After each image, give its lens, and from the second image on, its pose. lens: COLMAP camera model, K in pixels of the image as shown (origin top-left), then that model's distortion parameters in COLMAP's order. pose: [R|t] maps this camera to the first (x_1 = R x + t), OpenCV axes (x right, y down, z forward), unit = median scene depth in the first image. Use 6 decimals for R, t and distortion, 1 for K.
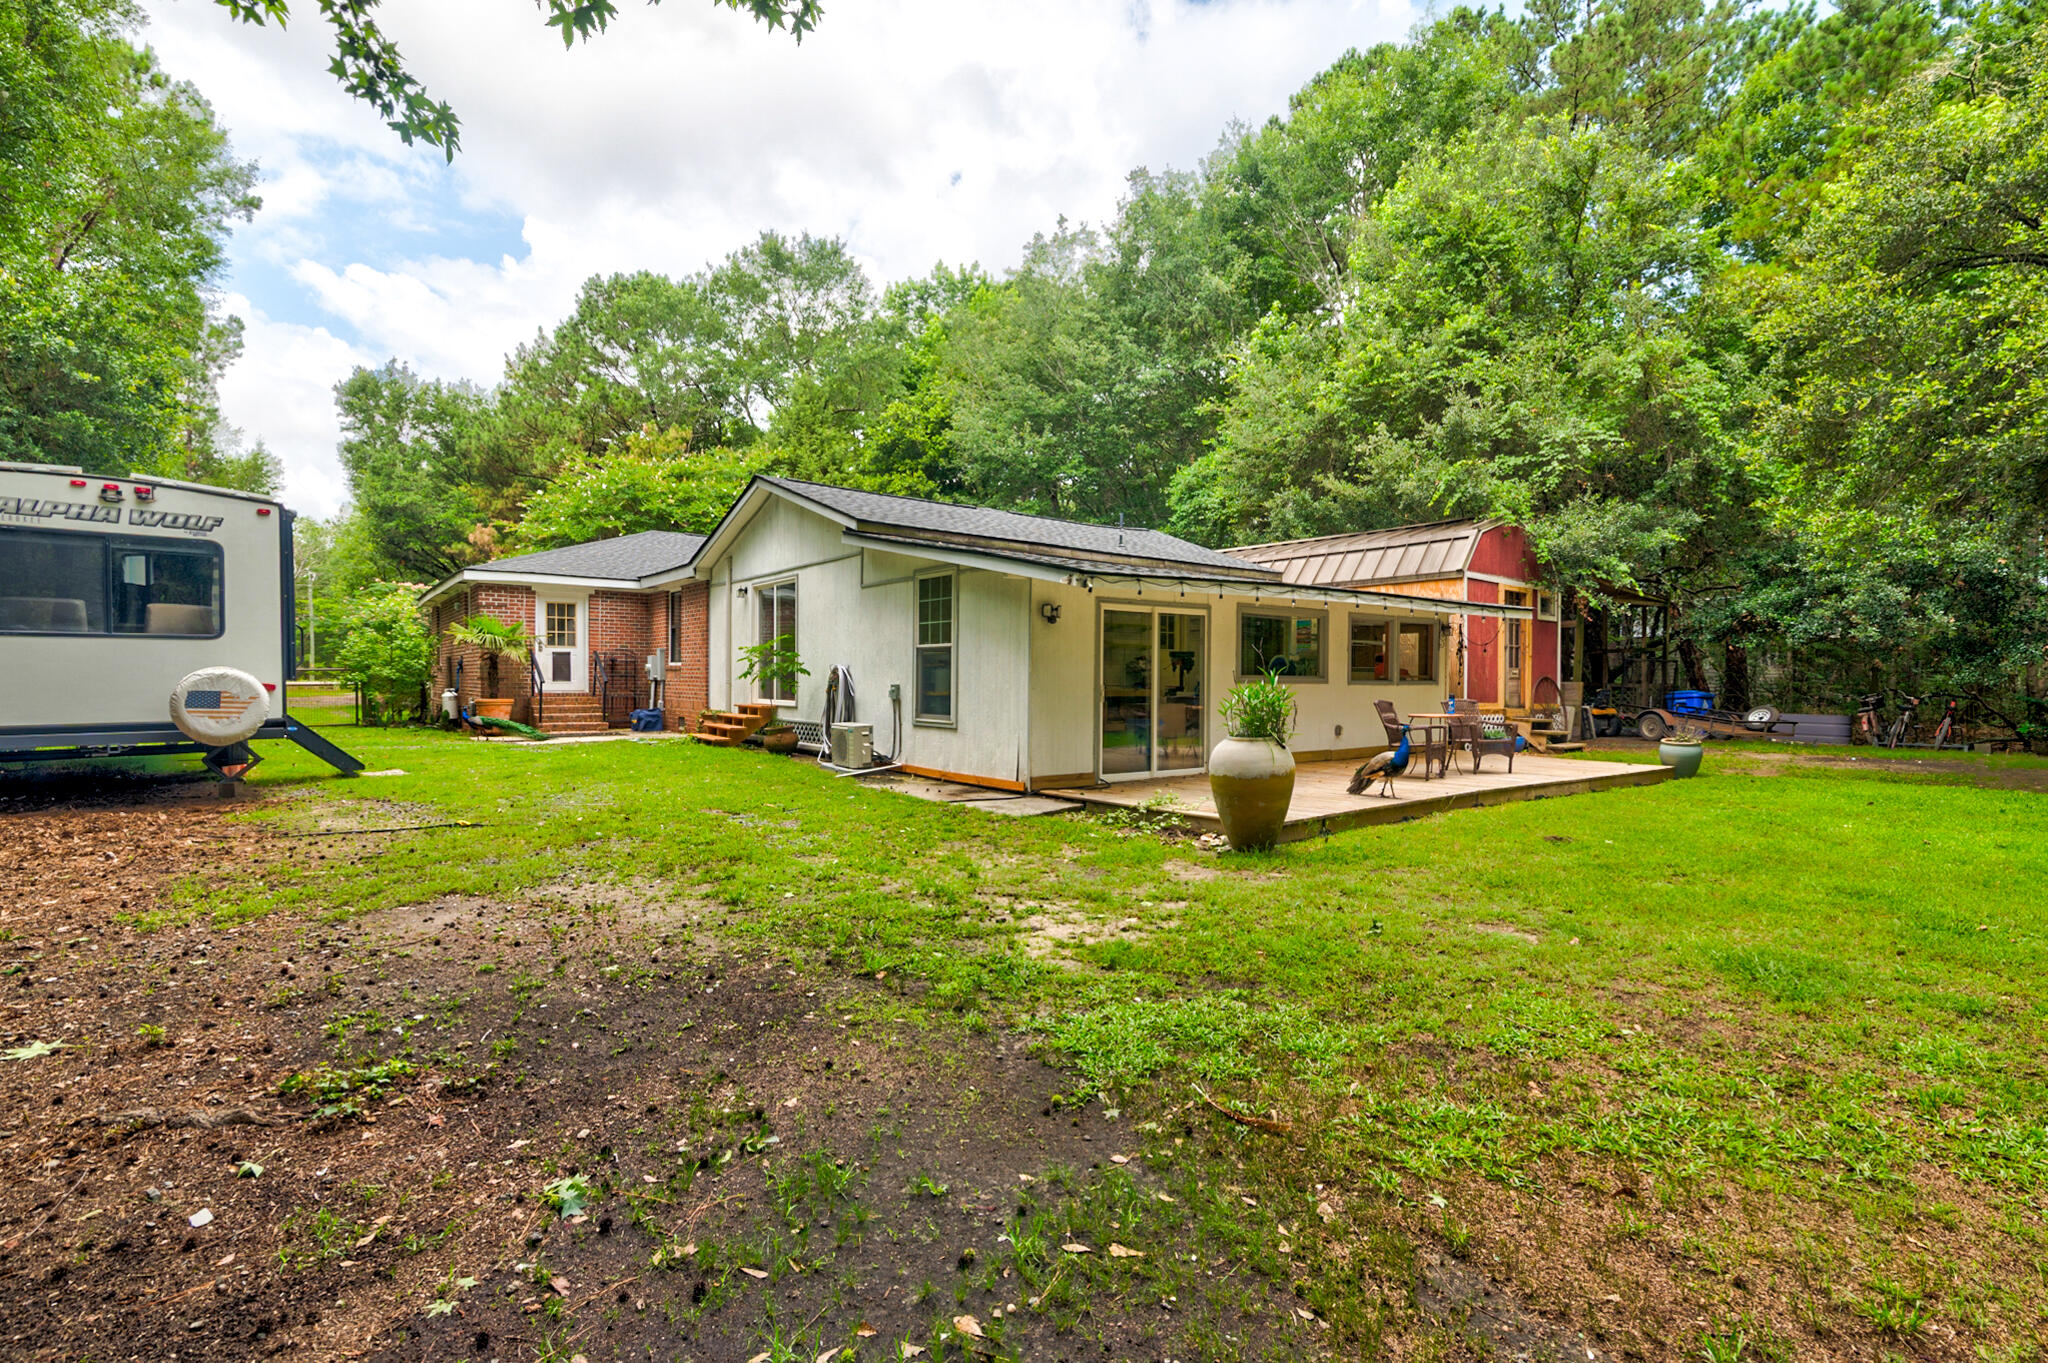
lens RADIAL K [[933.0, 0, 1021.3], [0, 933.0, 683.9], [0, 0, 1]] dist [0.002085, 0.000177]
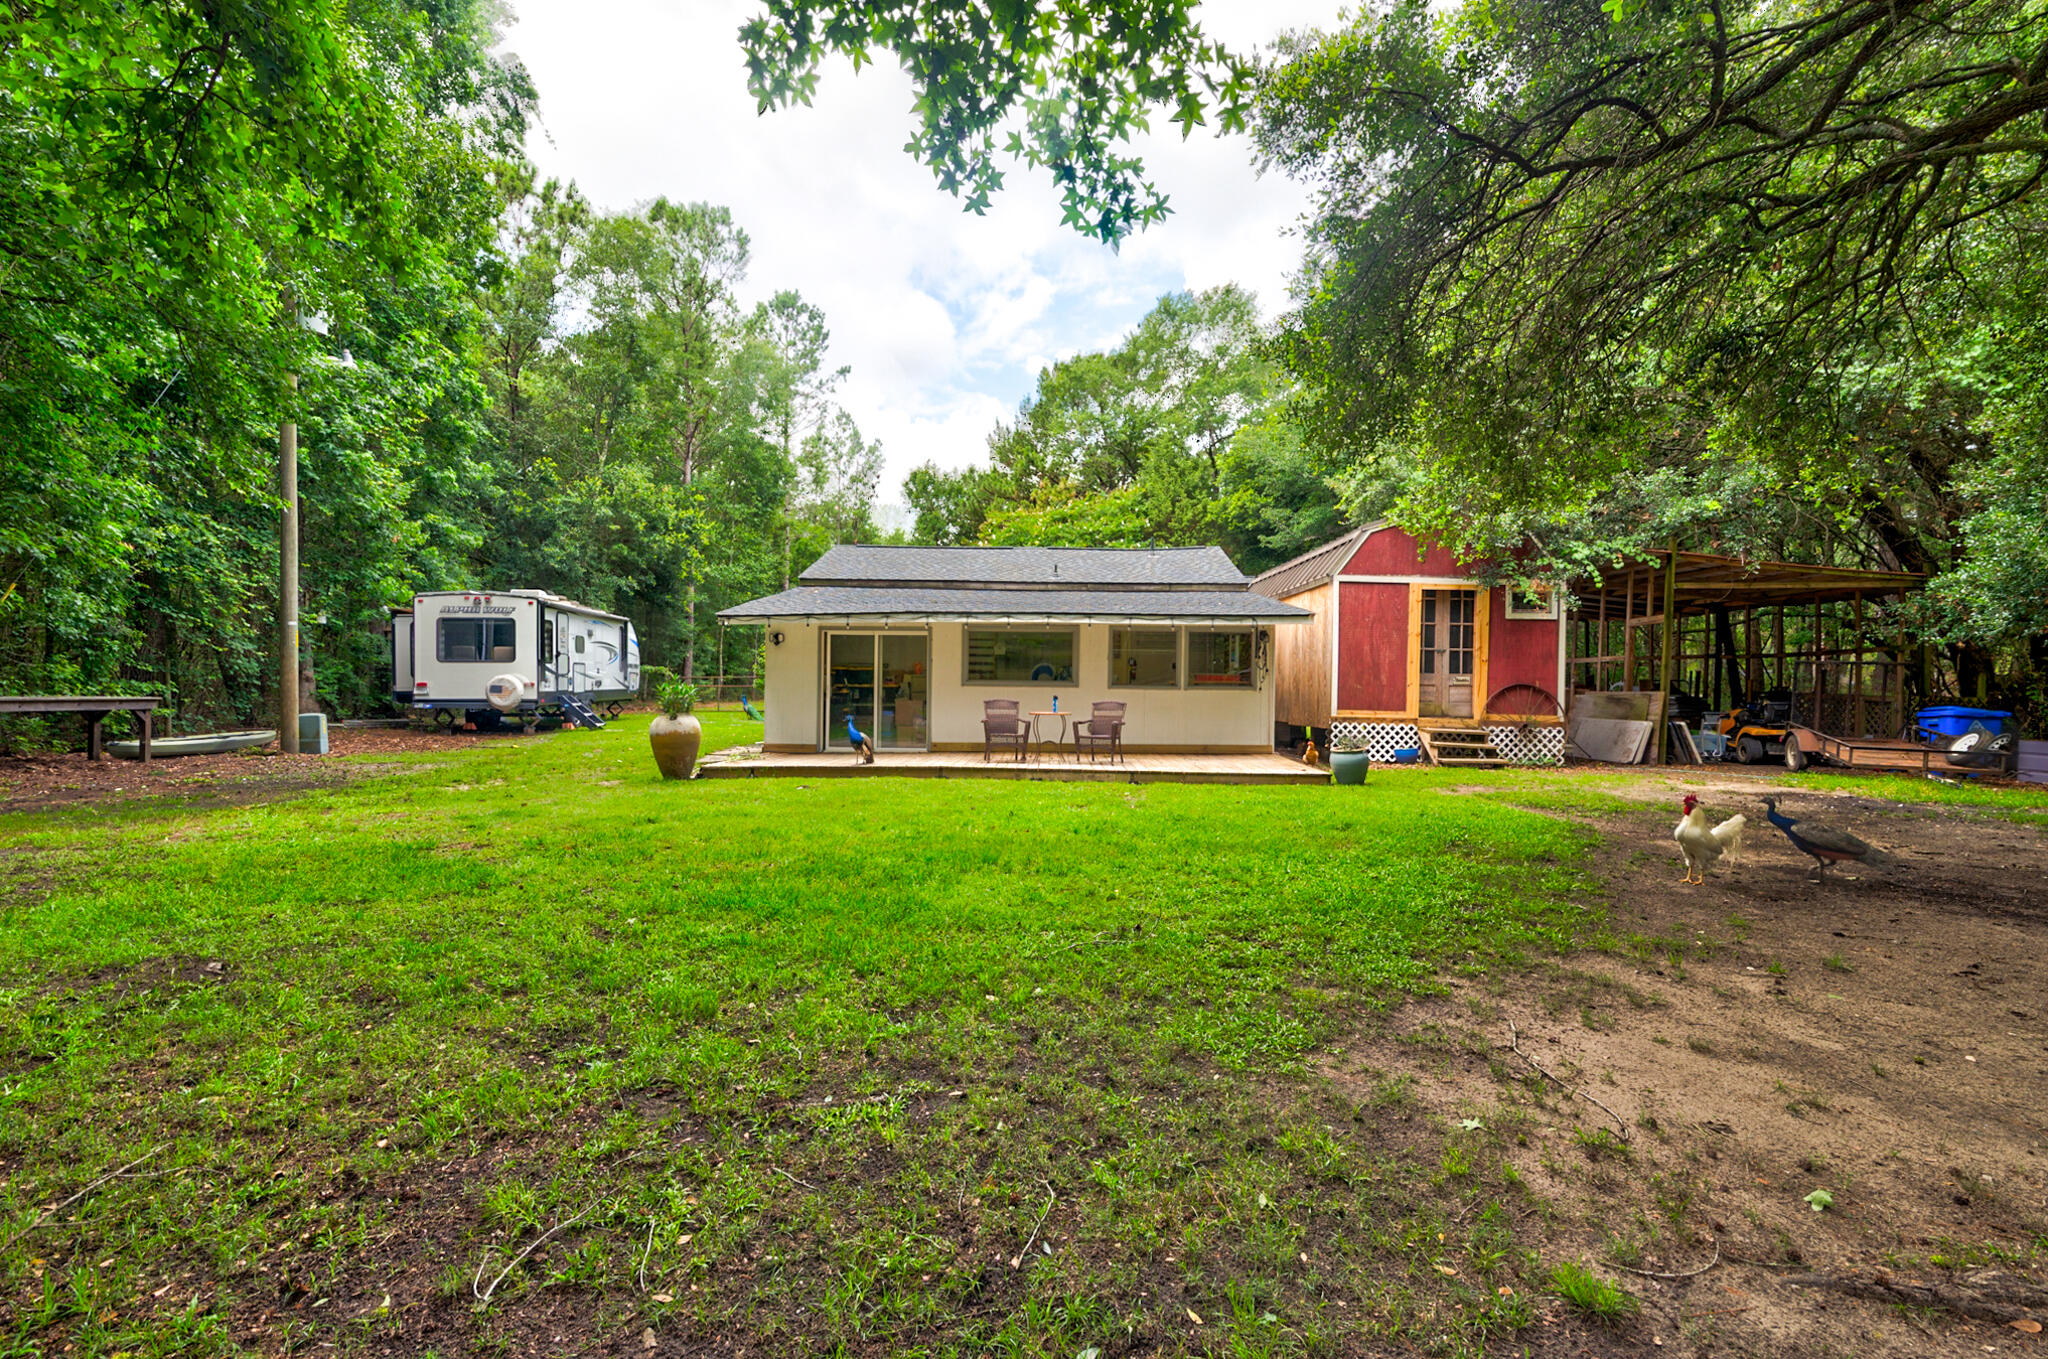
lens RADIAL K [[933.0, 0, 1019.6], [0, 933.0, 683.2], [0, 0, 1]] dist [0.002085, 0.000177]
pose [[0.771427, 0.002406, -0.636314, 1.002282], [-0.010284, 0.999909, -0.008687, 0.005946], [0.636235, 0.013245, 0.771382, 0.041548]]
